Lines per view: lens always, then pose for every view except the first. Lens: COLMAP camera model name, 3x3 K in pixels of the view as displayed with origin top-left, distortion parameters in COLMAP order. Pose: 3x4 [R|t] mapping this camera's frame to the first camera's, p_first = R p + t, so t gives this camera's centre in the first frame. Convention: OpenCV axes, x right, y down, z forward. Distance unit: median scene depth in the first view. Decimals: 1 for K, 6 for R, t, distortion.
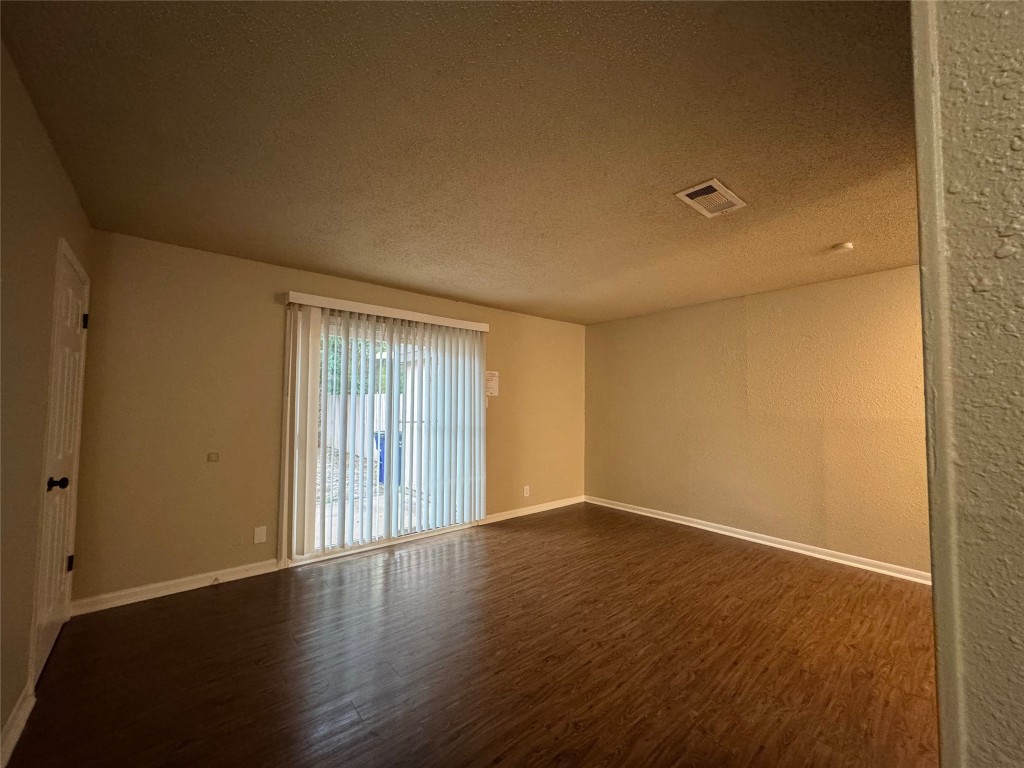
lens RADIAL K [[410.9, 0, 512.8], [0, 410.9, 383.4], [0, 0, 1]] dist [-0.008471, 0.000133]
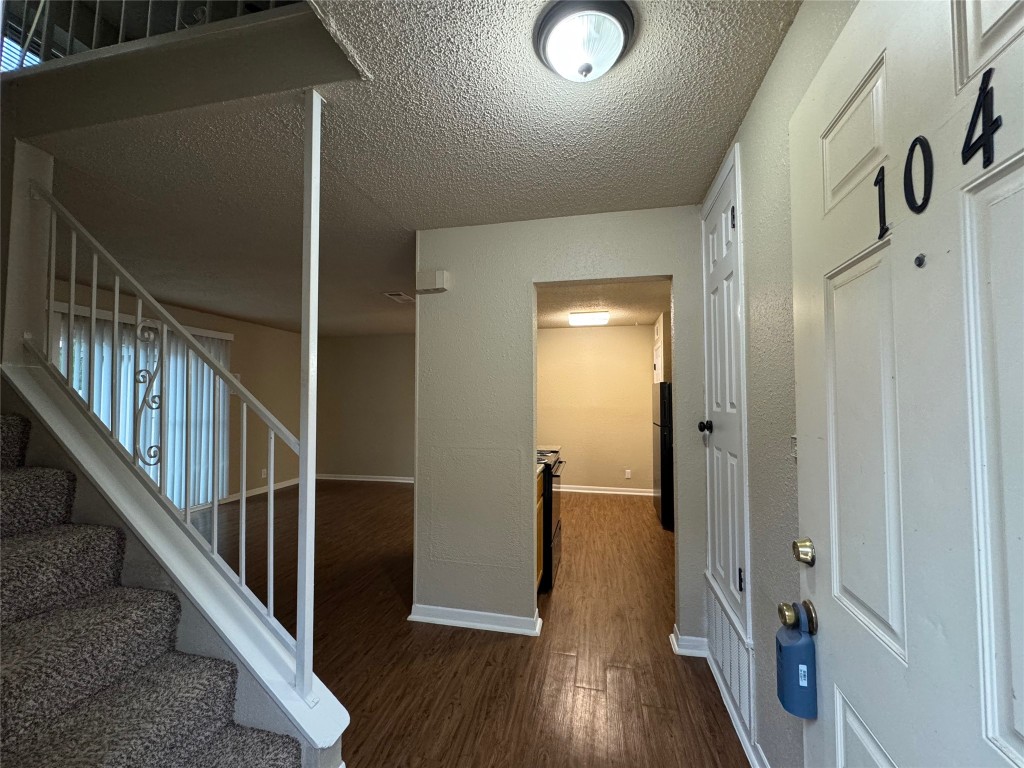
lens RADIAL K [[410.9, 0, 512.4], [0, 410.9, 383.6], [0, 0, 1]] dist [-0.008471, 0.000133]
pose [[0.790807, 0.013448, 0.611917, -0.148360], [-0.023644, 0.999684, 0.008587, -0.031096], [-0.611608, -0.021259, 0.790875, -0.454898]]
